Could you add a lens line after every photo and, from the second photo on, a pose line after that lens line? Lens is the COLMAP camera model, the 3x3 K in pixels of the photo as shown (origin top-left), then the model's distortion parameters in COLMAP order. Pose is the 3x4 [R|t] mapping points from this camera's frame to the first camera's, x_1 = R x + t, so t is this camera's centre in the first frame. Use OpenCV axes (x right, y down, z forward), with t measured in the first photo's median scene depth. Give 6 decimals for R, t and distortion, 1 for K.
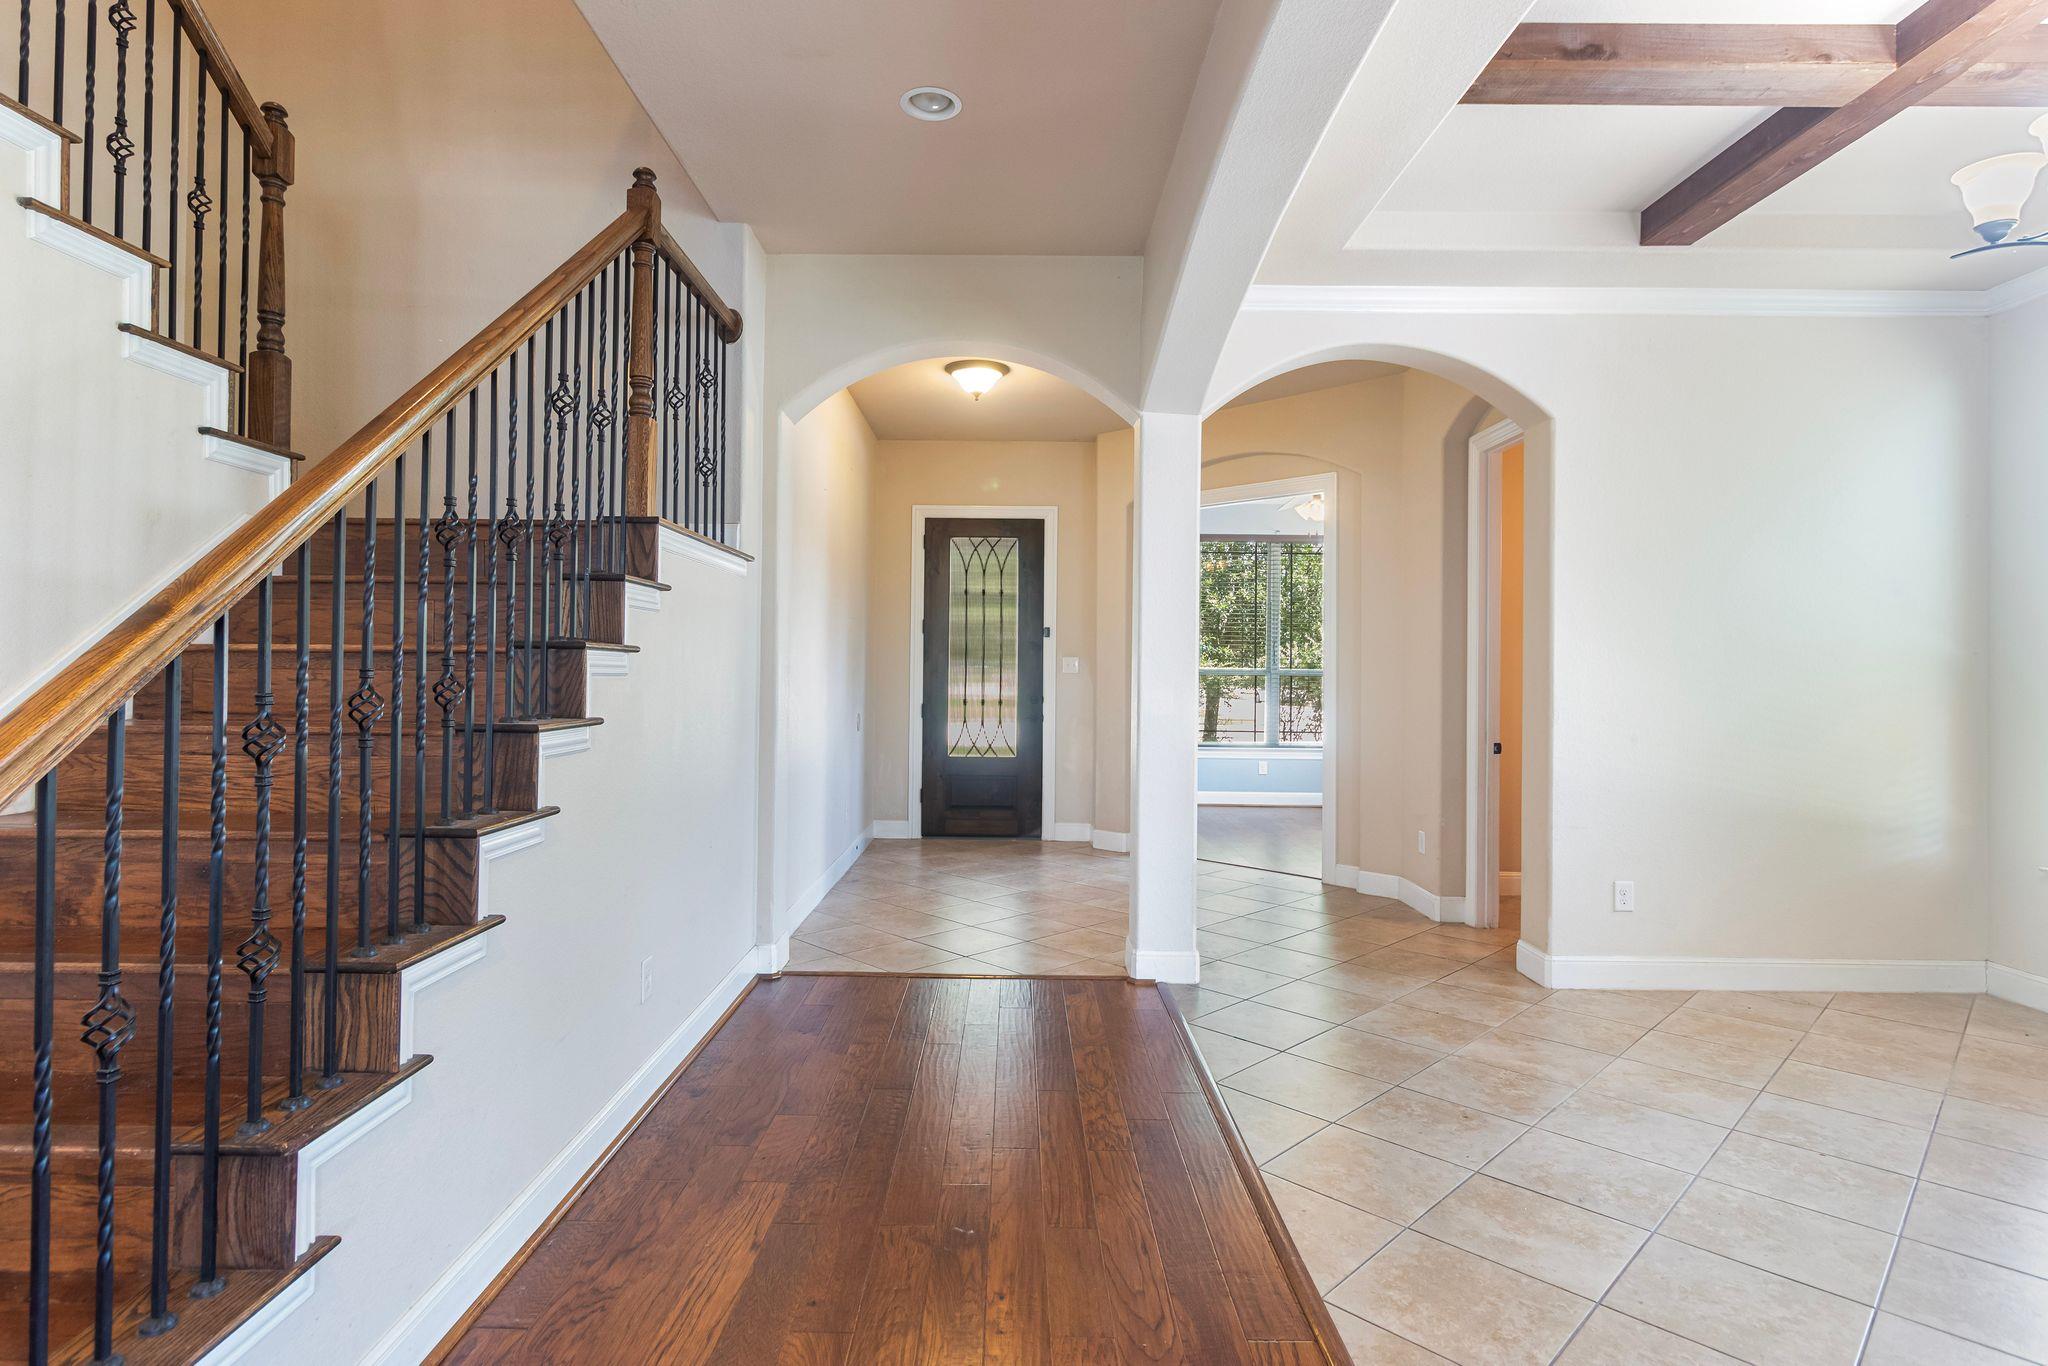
lens RADIAL K [[1048.5, 0, 1007.6], [0, 1048.5, 660.5], [0, 0, 1]] dist [0.001386, 0.000626]
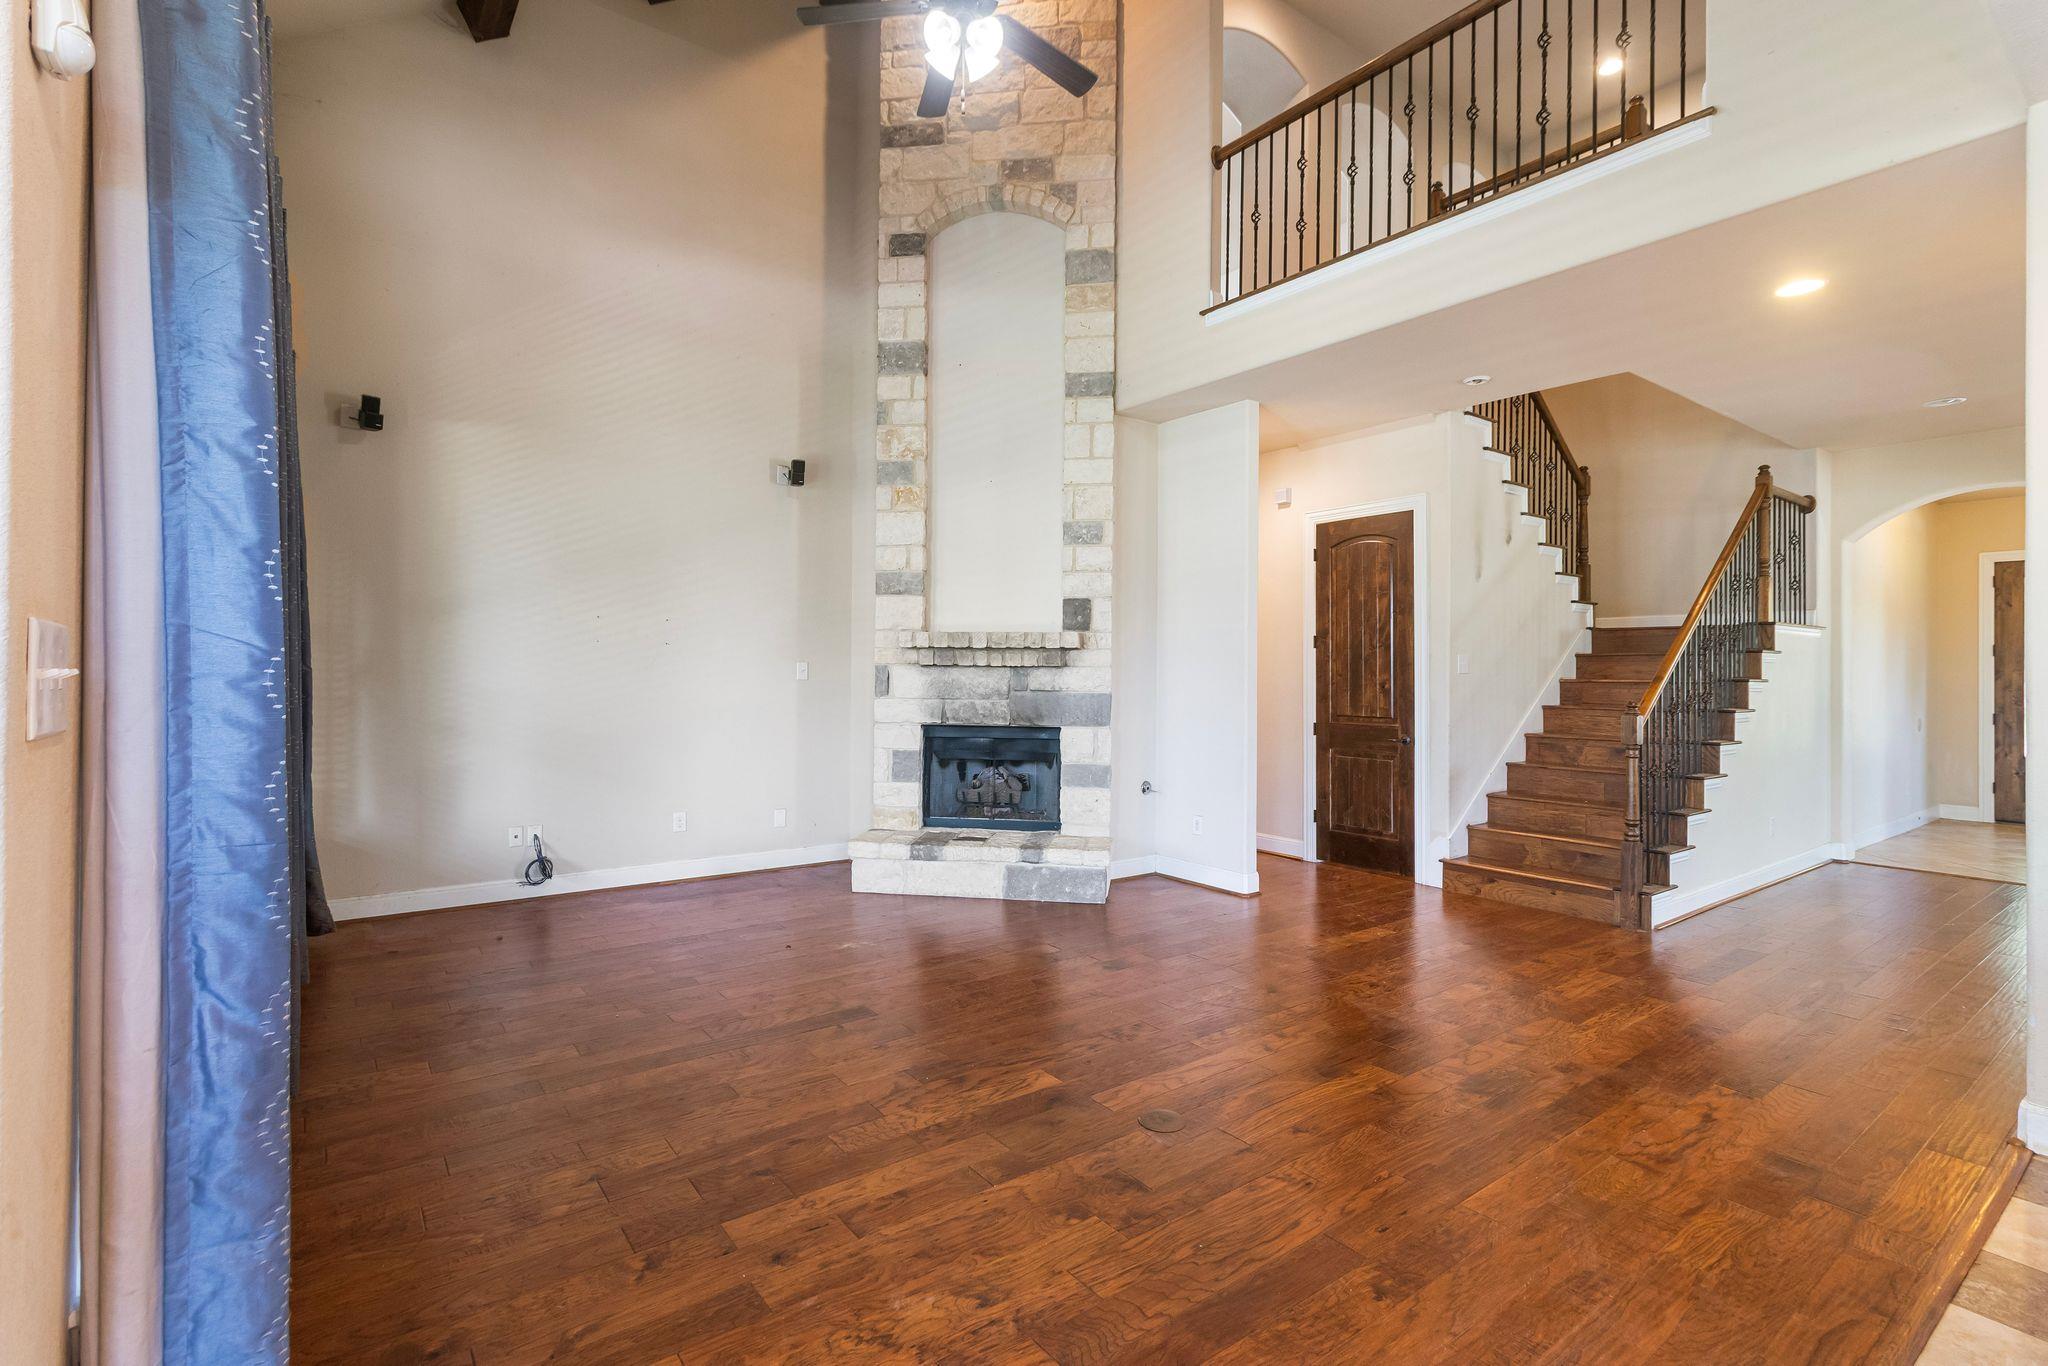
lens RADIAL K [[940.7, 0, 1009.0], [0, 940.7, 661.2], [0, 0, 1]] dist [0.005122, -0.000445]
pose [[0.597951, -0.013460, -0.801420, 0.313817], [0.007008, 0.999909, -0.011564, -0.040585], [0.801502, 0.001298, 0.597991, -1.570863]]
